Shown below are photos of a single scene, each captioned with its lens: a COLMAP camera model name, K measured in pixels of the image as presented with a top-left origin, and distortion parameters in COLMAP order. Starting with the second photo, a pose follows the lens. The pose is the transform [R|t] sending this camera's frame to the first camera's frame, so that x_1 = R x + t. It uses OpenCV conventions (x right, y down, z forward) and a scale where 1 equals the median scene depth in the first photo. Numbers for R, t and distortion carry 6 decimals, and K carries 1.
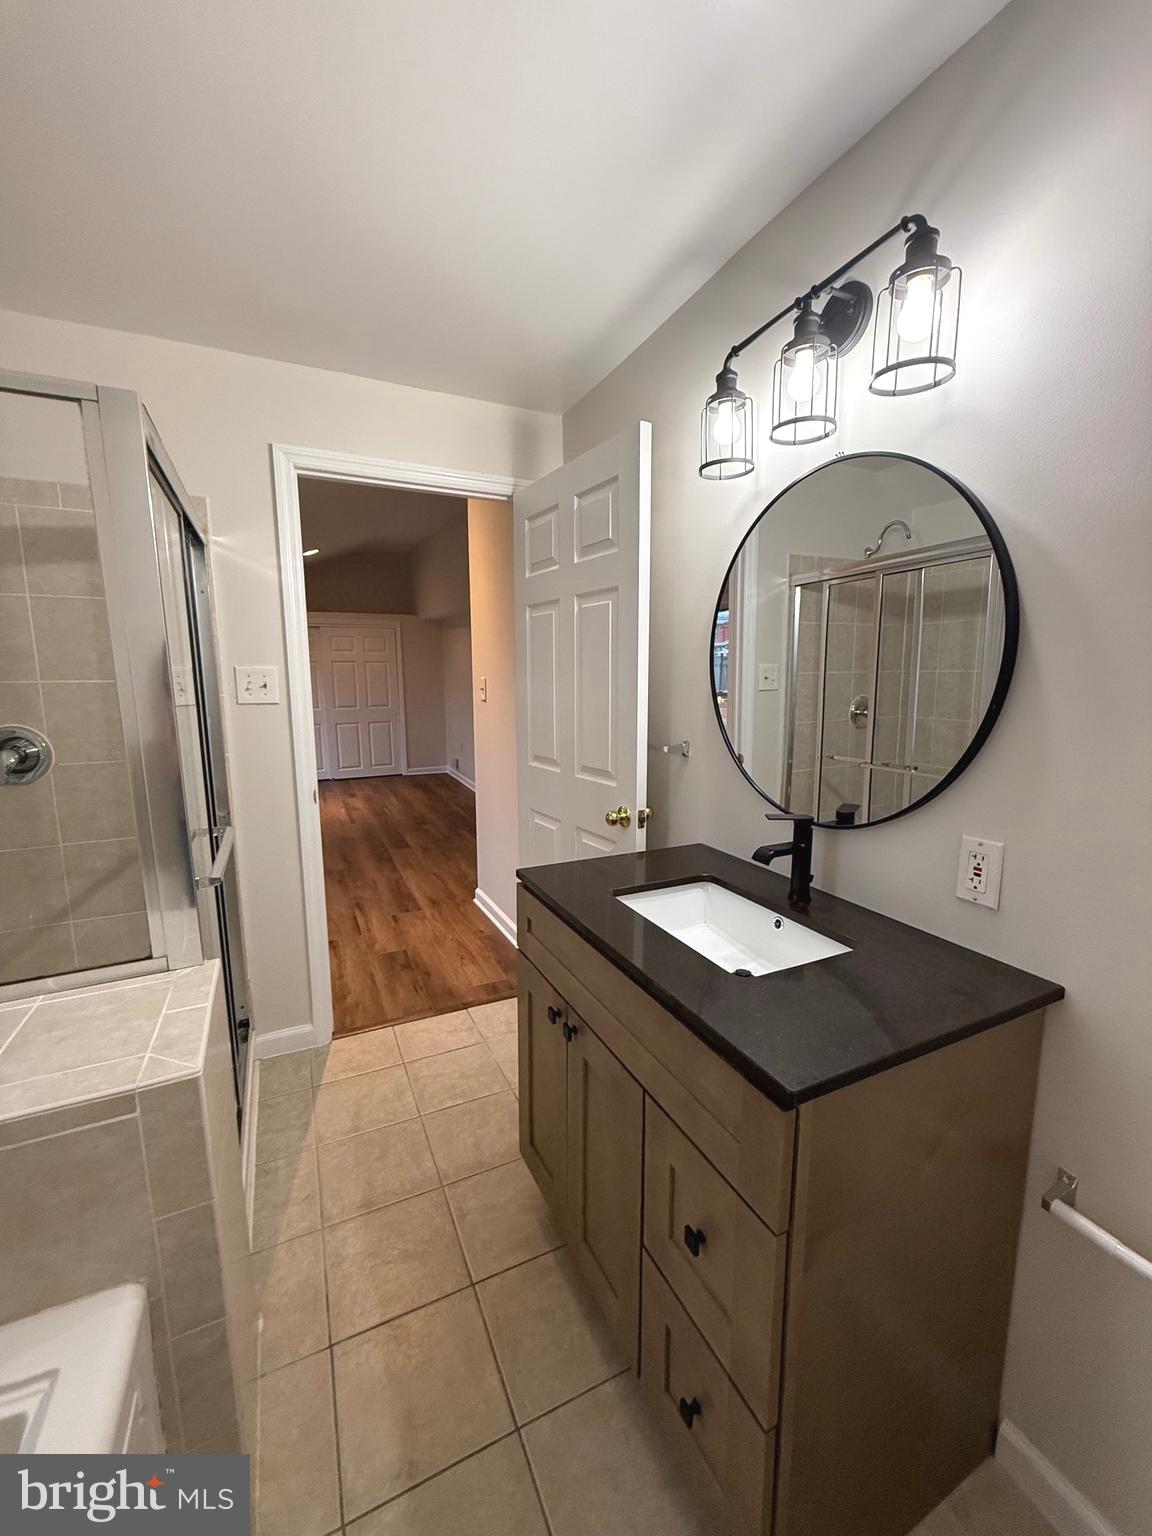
lens RADIAL K [[605.5, 0, 573.9], [0, 605.5, 769.3], [0, 0, 1]] dist [-0.000396, -0.000148]
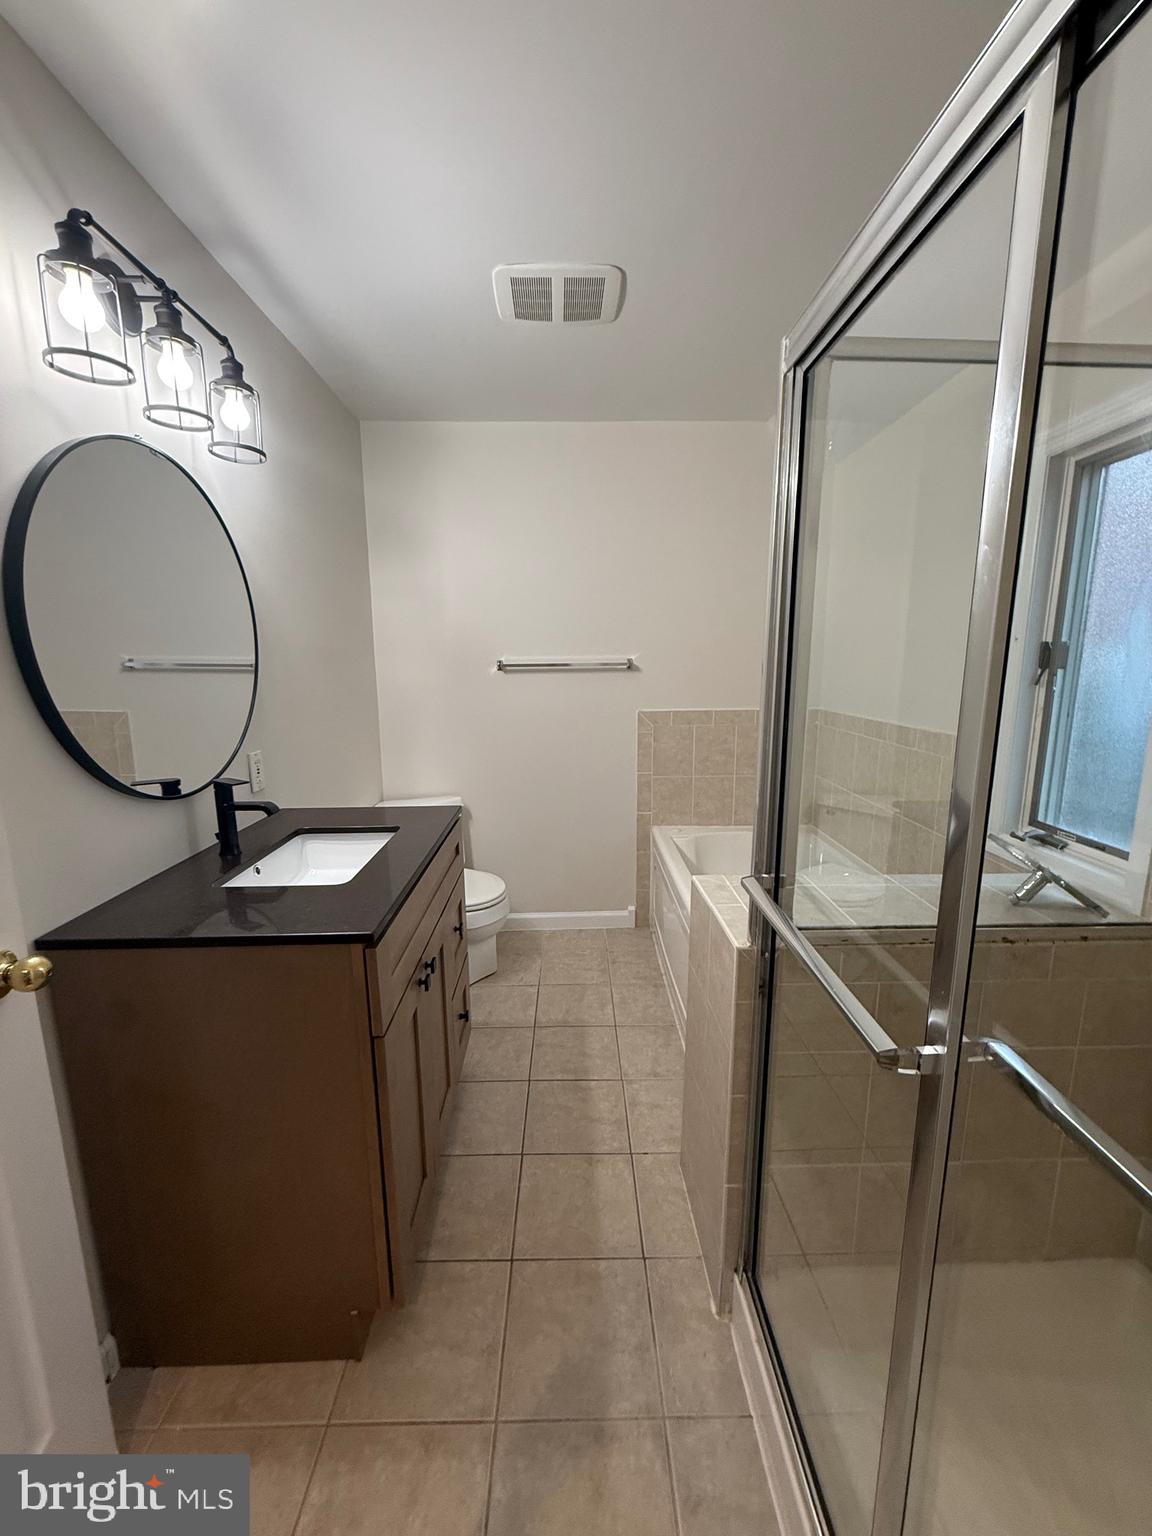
lens RADIAL K [[605.5, 0, 574.8], [0, 605.5, 769.9], [0, 0, 1]] dist [-0.000396, -0.000148]
pose [[-0.909726, -0.058901, 0.411009, -0.618919], [0.074909, 0.950361, 0.301998, -0.210210], [-0.408395, 0.305524, -0.860156, 1.556753]]
